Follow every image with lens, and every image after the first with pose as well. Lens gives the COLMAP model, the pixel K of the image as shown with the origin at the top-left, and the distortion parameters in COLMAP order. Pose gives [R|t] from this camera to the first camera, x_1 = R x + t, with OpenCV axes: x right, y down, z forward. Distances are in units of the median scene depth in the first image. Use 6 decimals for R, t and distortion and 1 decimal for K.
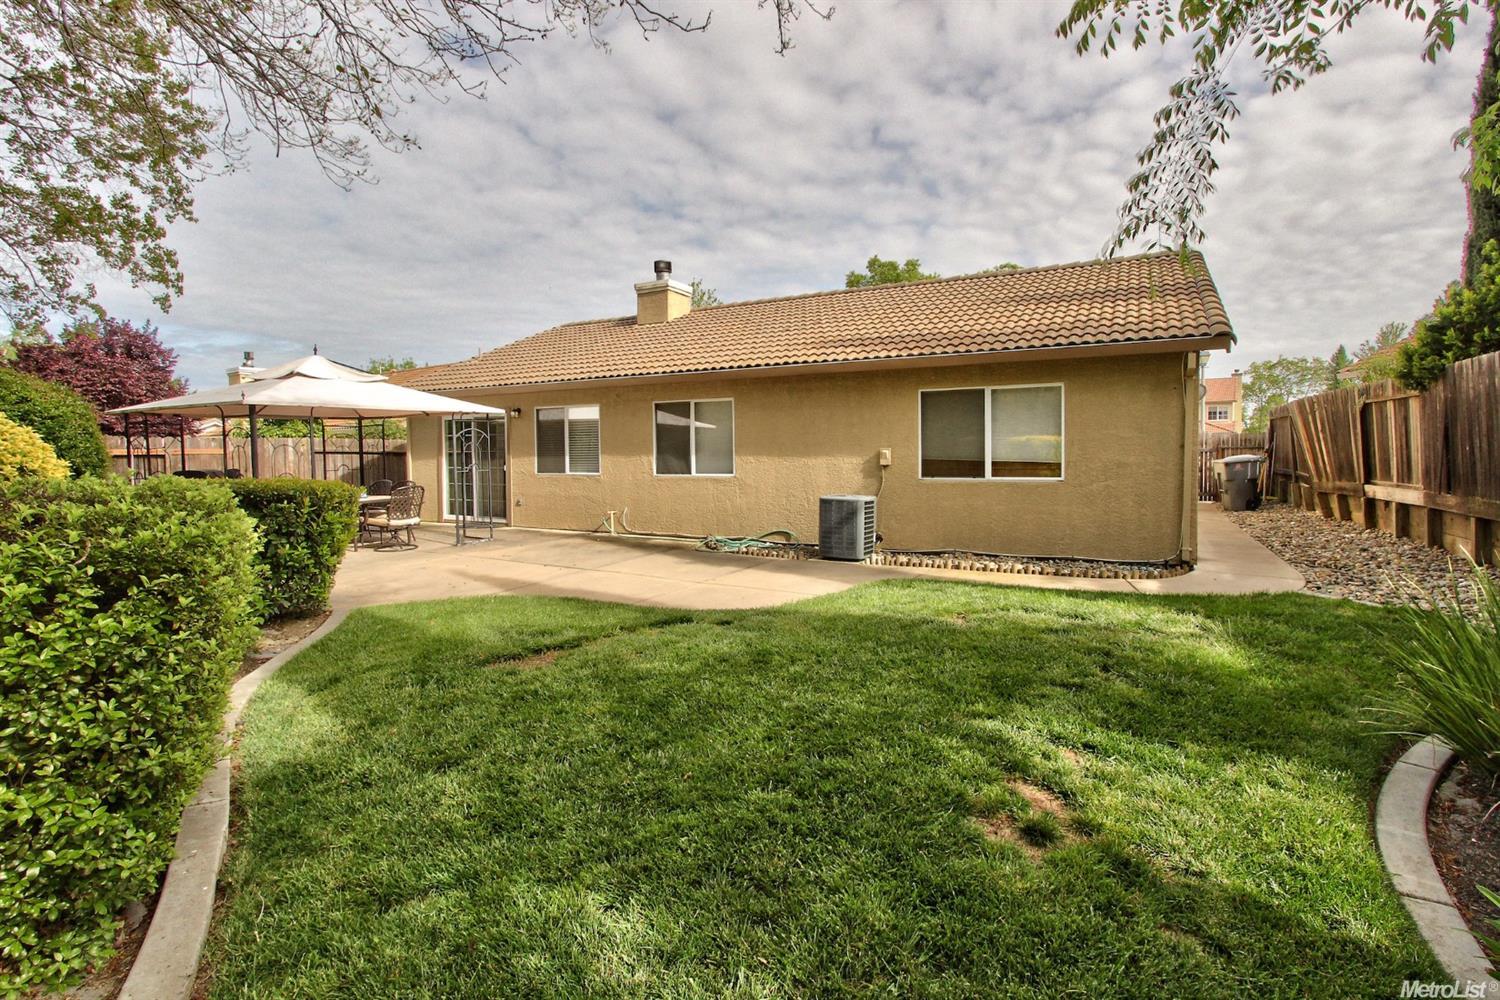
lens RADIAL K [[728.7, 0, 777.8], [0, 728.7, 469.2], [0, 0, 1]] dist [-0.012262, -0.000119]
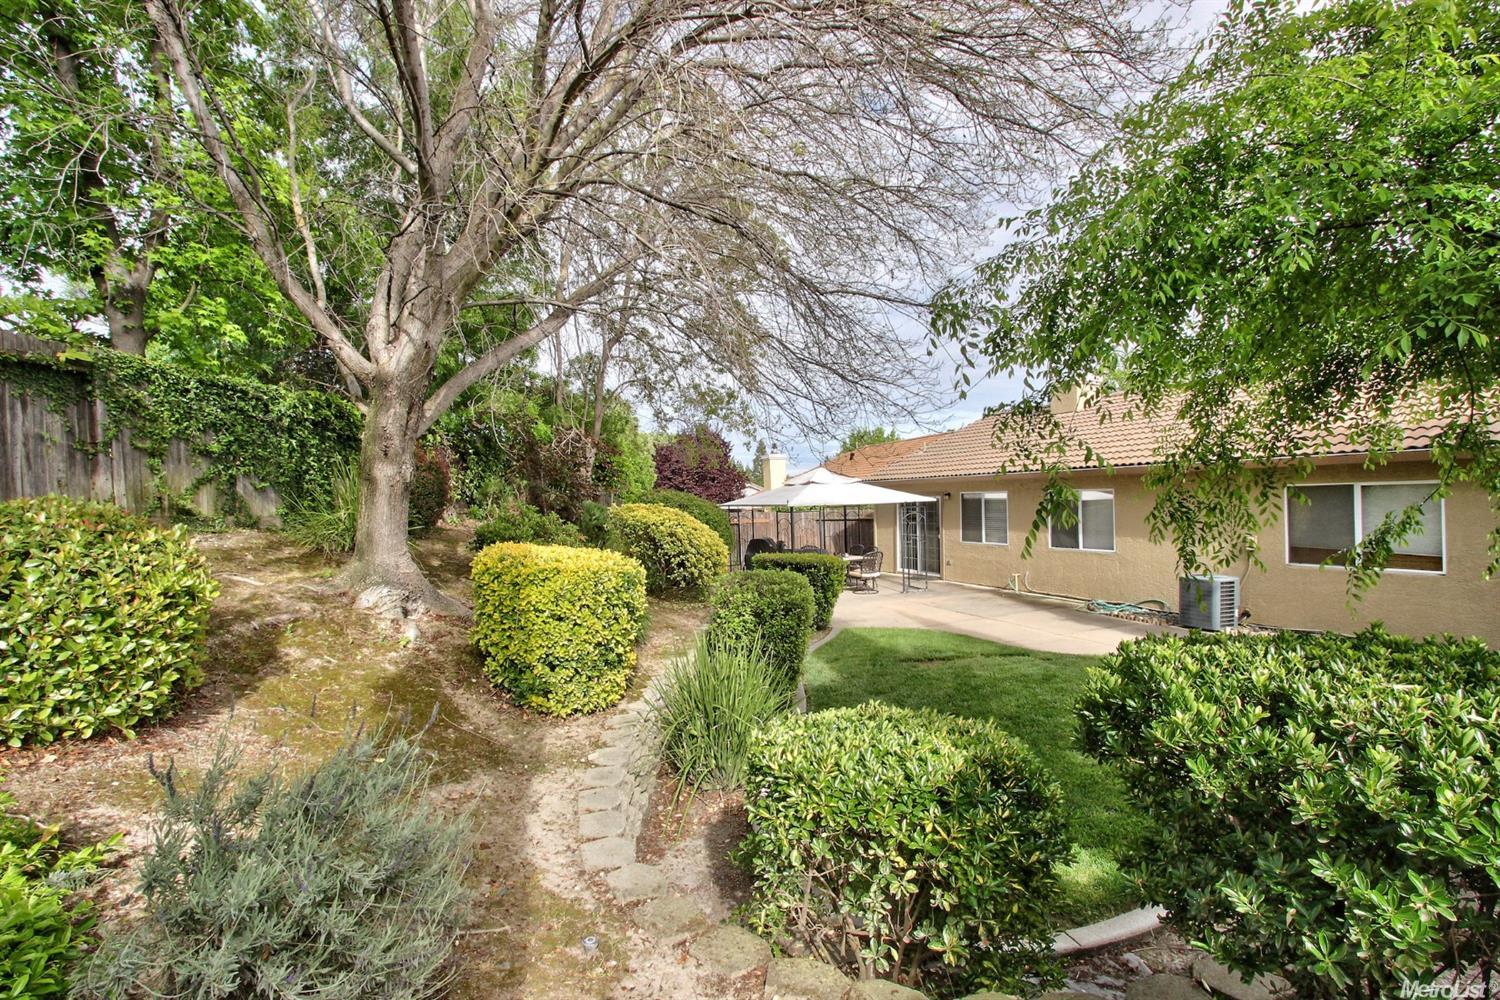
lens RADIAL K [[713.3, 0, 725.8], [0, 713.3, 499.5], [0, 0, 1]] dist [-0.013448, 0.000693]
pose [[0.775633, -0.008103, -0.631132, 0.212580], [-0.002022, 0.999881, -0.015322, -0.067254], [0.631181, 0.013161, 0.775524, -0.385087]]
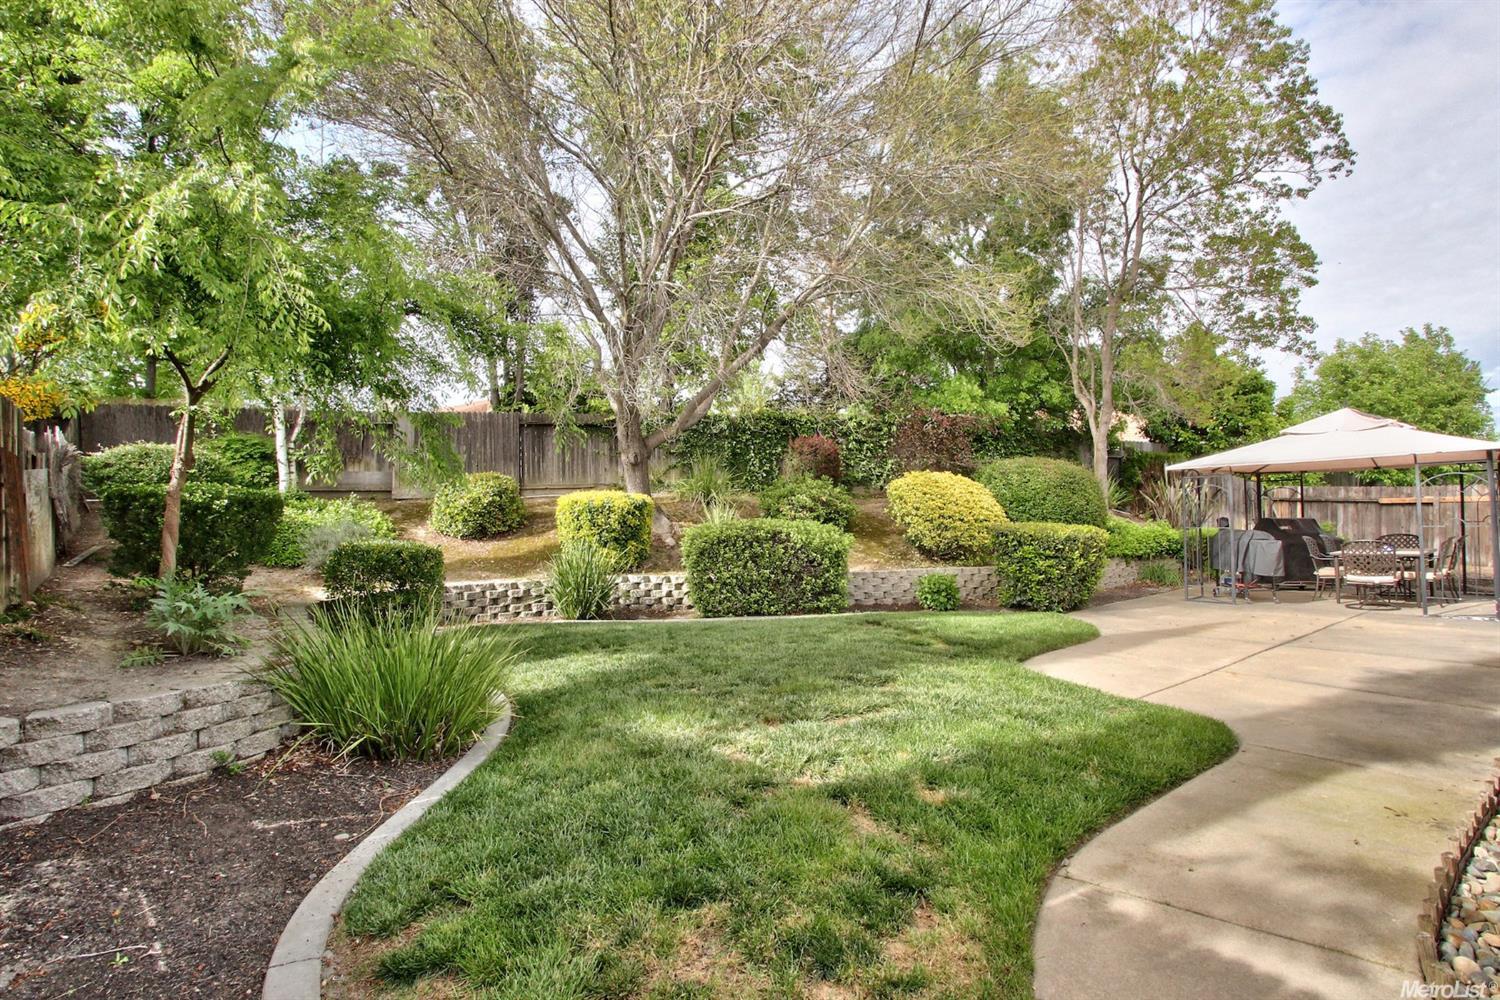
lens RADIAL K [[725.9, 0, 746.2], [0, 725.9, 498.9], [0, 0, 1]] dist [-0.016214, 0.000983]
pose [[-0.431249, -0.001489, -0.902232, 0.701561], [-0.006318, 0.999979, 0.001370, -0.026534], [0.902211, 0.006291, -0.431249, 0.732936]]
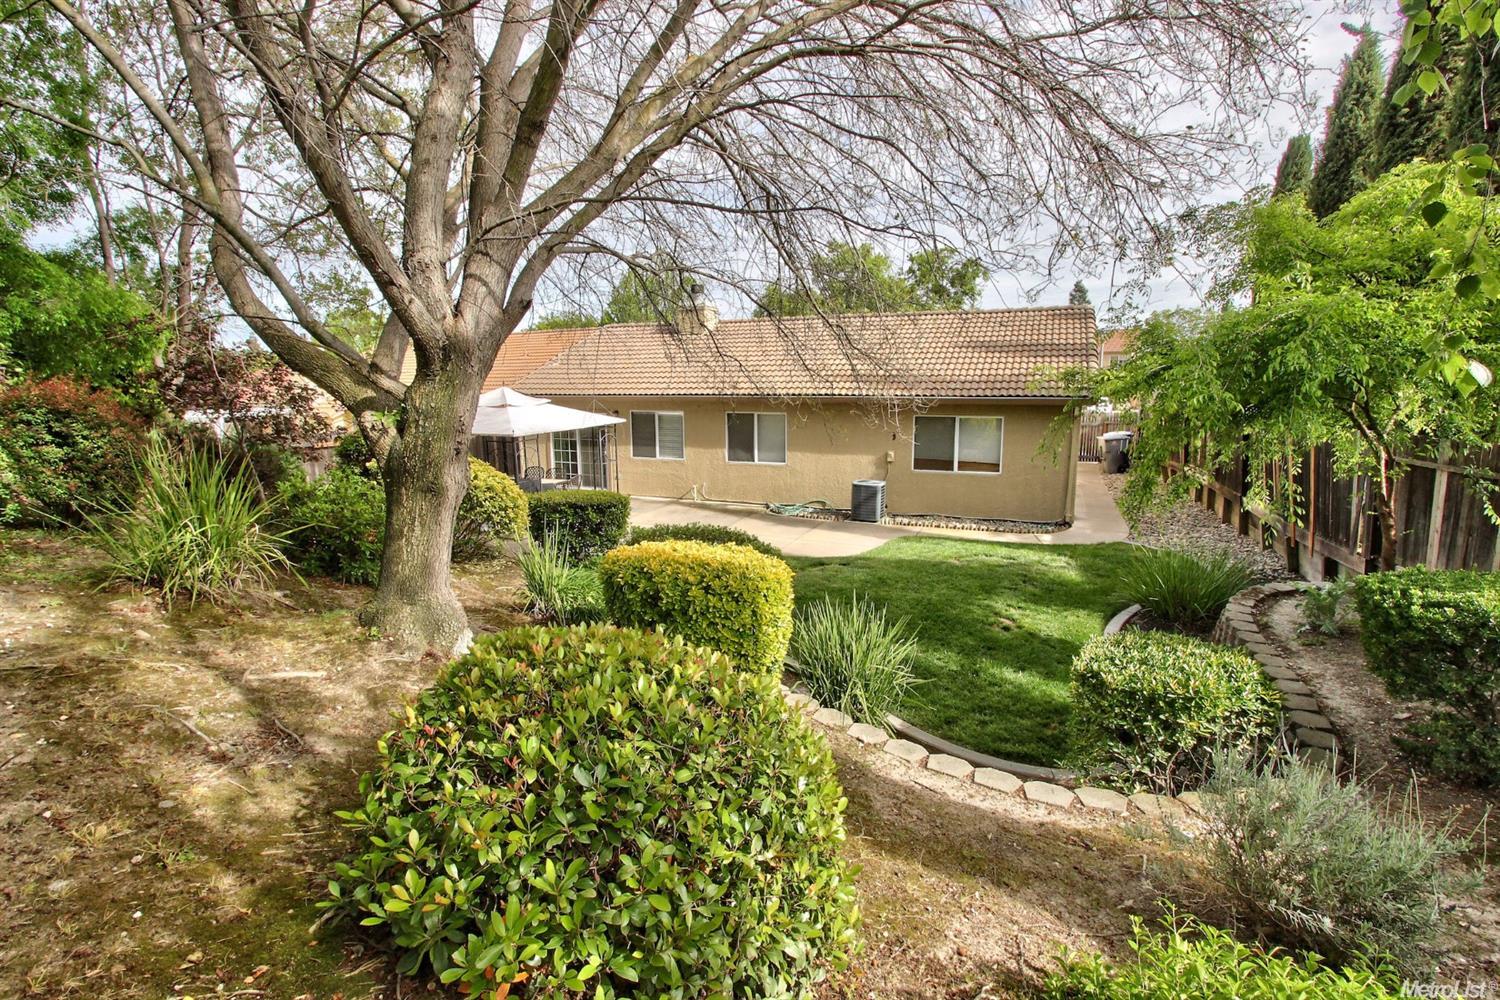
lens RADIAL K [[725.9, 0, 746.2], [0, 725.9, 498.9], [0, 0, 1]] dist [-0.016214, 0.000983]
pose [[0.997701, -0.014532, 0.066199, -0.278822], [0.005015, 0.989895, 0.141714, -0.153119], [-0.067590, -0.141056, 0.987692, -0.567106]]
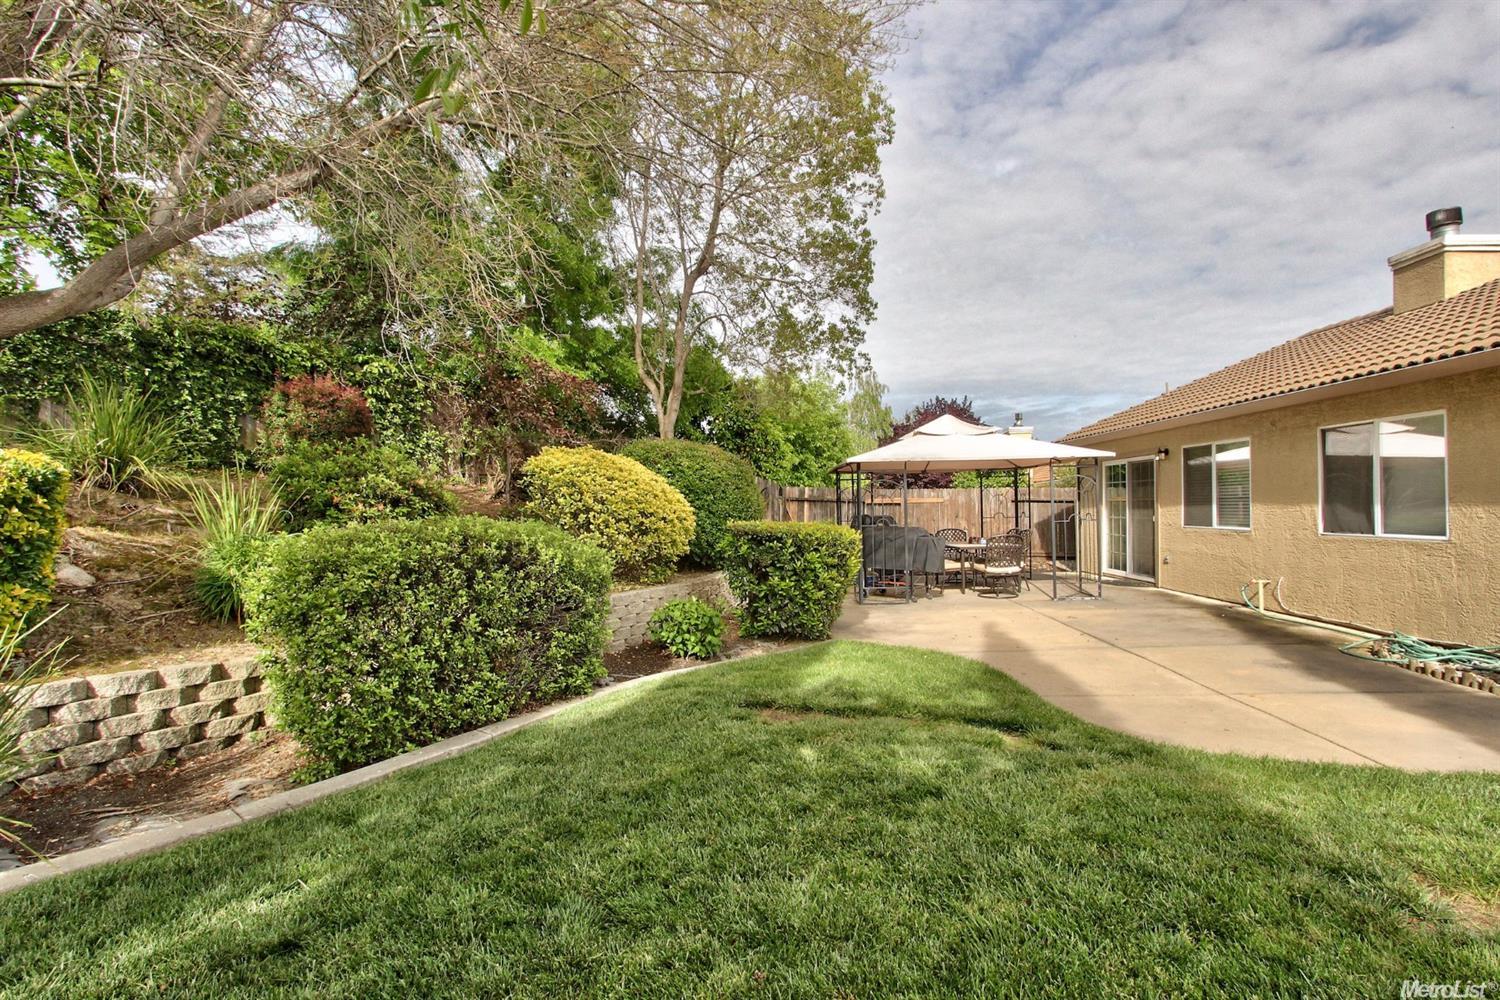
lens RADIAL K [[713.3, 0, 725.8], [0, 713.3, 499.5], [0, 0, 1]] dist [-0.013448, 0.000693]
pose [[0.423599, -0.002450, -0.905847, 0.238679], [-0.020115, 0.999724, -0.012111, -0.005482], [0.905627, 0.023351, 0.423433, 0.250936]]
